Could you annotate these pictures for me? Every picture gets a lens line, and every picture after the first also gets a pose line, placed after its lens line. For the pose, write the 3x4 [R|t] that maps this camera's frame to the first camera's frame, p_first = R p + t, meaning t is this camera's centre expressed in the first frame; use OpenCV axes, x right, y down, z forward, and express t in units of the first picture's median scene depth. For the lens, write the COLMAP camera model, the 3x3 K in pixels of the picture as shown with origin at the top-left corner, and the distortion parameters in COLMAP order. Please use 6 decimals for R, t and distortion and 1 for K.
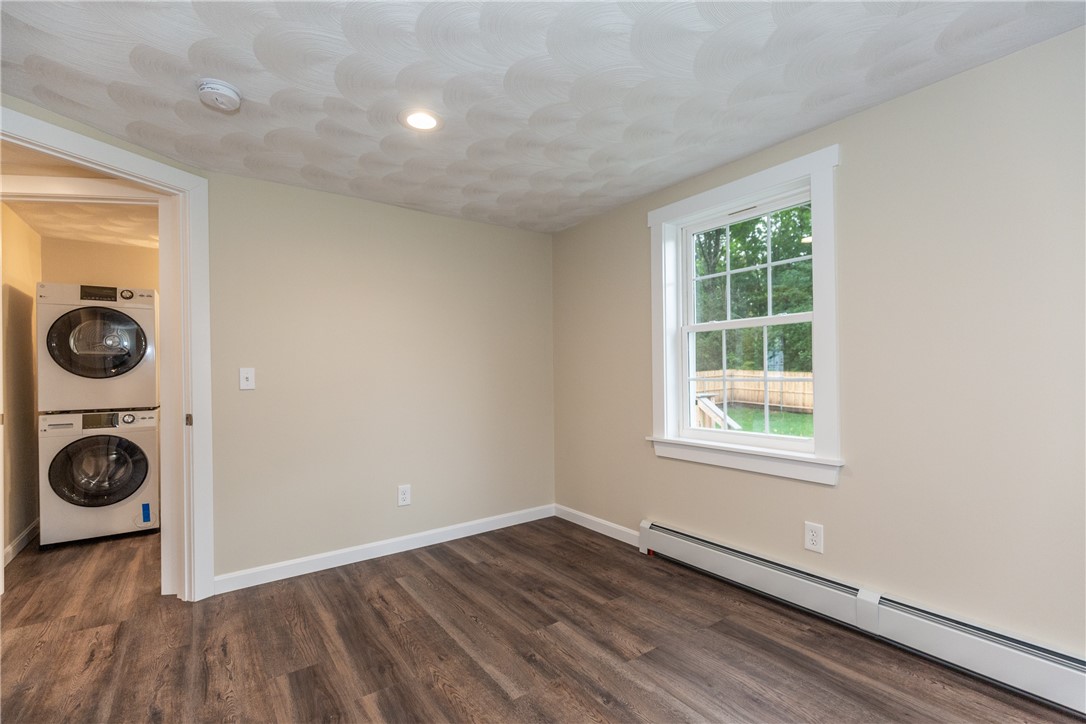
lens RADIAL K [[486.8, 0, 537.7], [0, 486.8, 367.3], [0, 0, 1]] dist [0.000639, 0.000546]
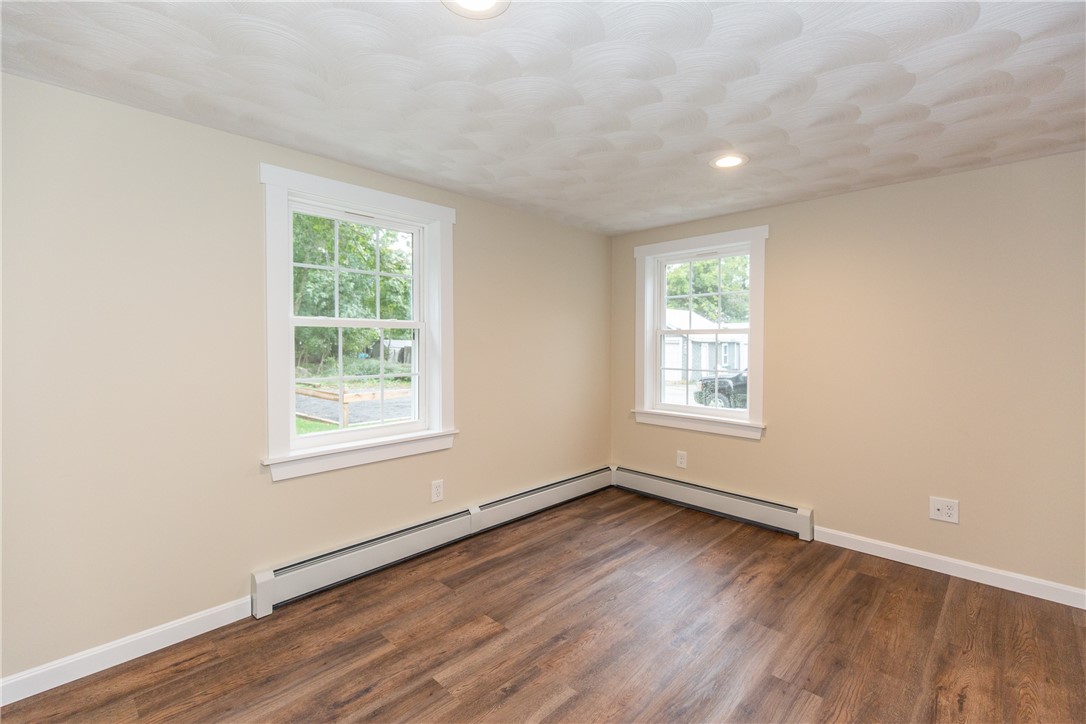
lens RADIAL K [[486.8, 0, 560.9], [0, 486.8, 338.2], [0, 0, 1]] dist [0.000639, 0.000546]
pose [[-0.201787, 0.015274, 0.979310, -0.818730], [-0.006770, 0.999833, -0.016989, -0.047439], [-0.979406, -0.010058, -0.201650, 0.947703]]
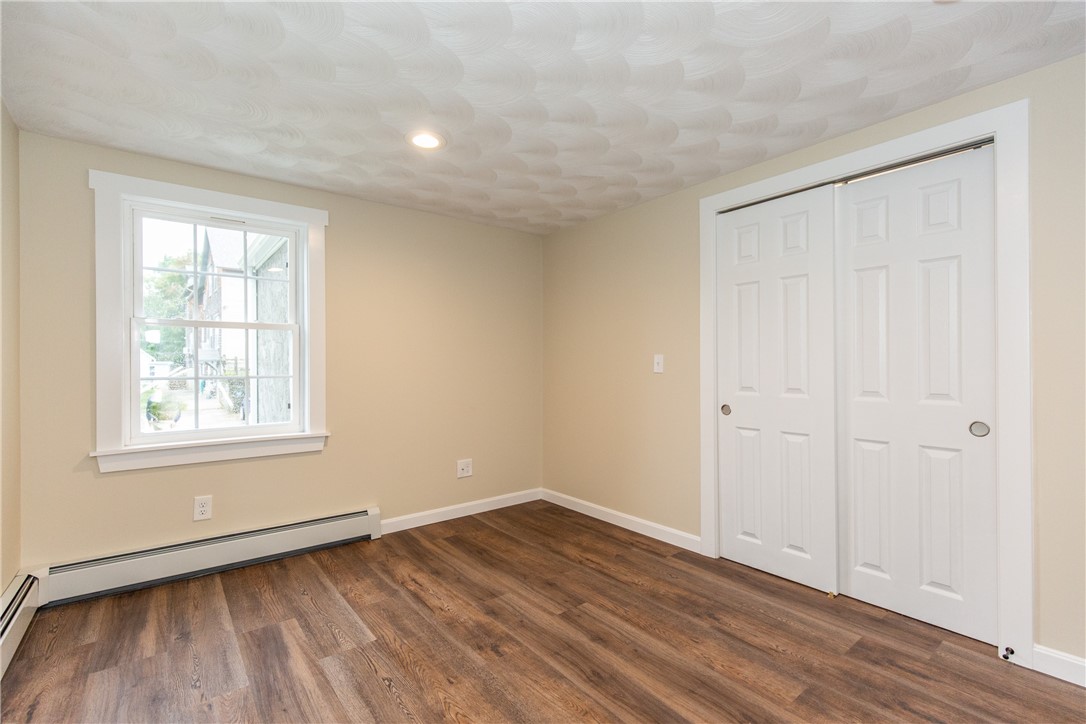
lens RADIAL K [[486.8, 0, 545.0], [0, 486.8, 358.3], [0, 0, 1]] dist [0.000639, 0.000546]
pose [[-0.998769, 0.013365, -0.047765, -0.407849], [0.013766, 0.999873, -0.008075, -0.020458], [0.047651, -0.008723, -0.998826, 1.173929]]
